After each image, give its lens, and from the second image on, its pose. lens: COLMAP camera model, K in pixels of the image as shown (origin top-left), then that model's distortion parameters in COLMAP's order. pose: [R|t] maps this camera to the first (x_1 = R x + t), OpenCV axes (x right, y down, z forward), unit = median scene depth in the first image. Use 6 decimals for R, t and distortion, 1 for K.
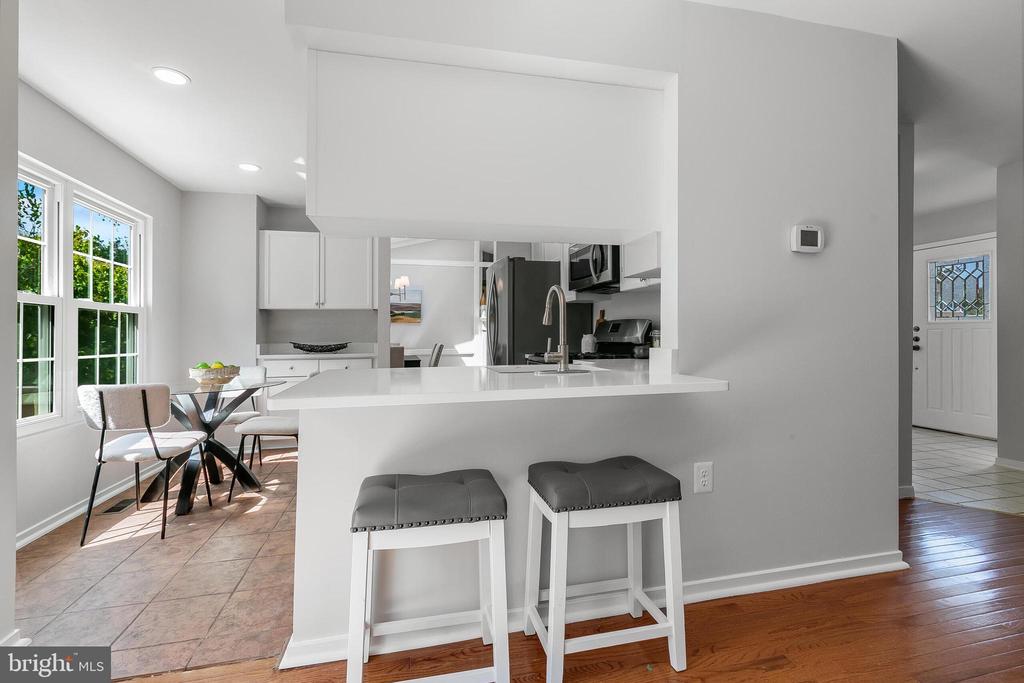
lens RADIAL K [[462.9, 0, 512.3], [0, 462.9, 338.0], [0, 0, 1]] dist [0.007193, -0.001943]
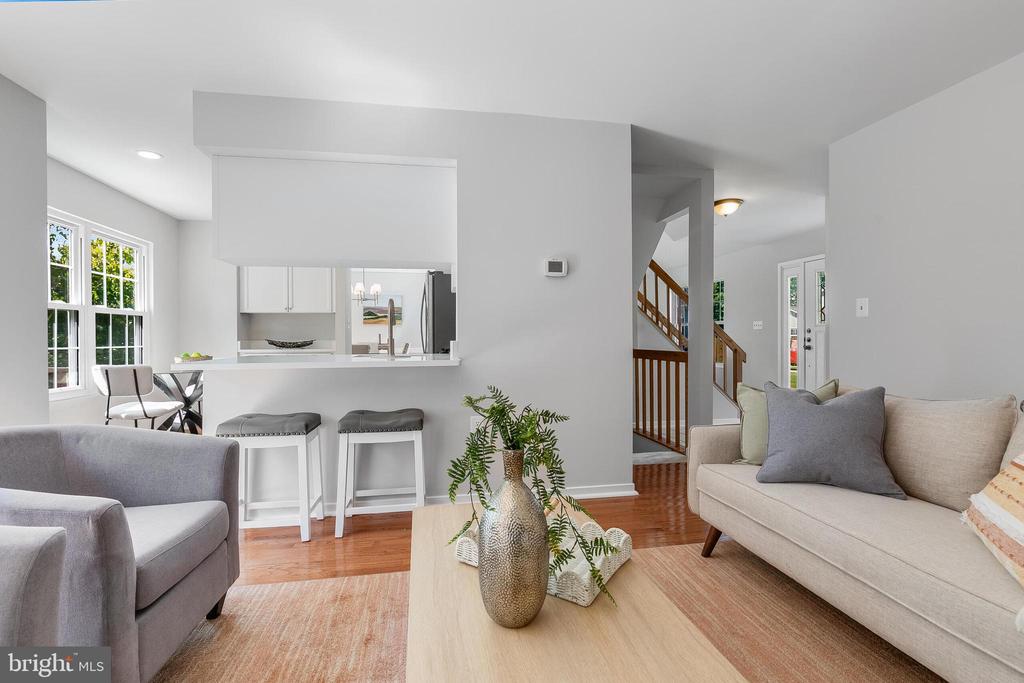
lens RADIAL K [[462.9, 0, 512.5], [0, 462.9, 345.2], [0, 0, 1]] dist [0.007193, -0.001943]
pose [[0.998330, 0.005932, -0.057458, 0.377338], [-0.005361, 0.999935, 0.010082, 0.013399], [0.057514, -0.009757, 0.998297, -0.306167]]
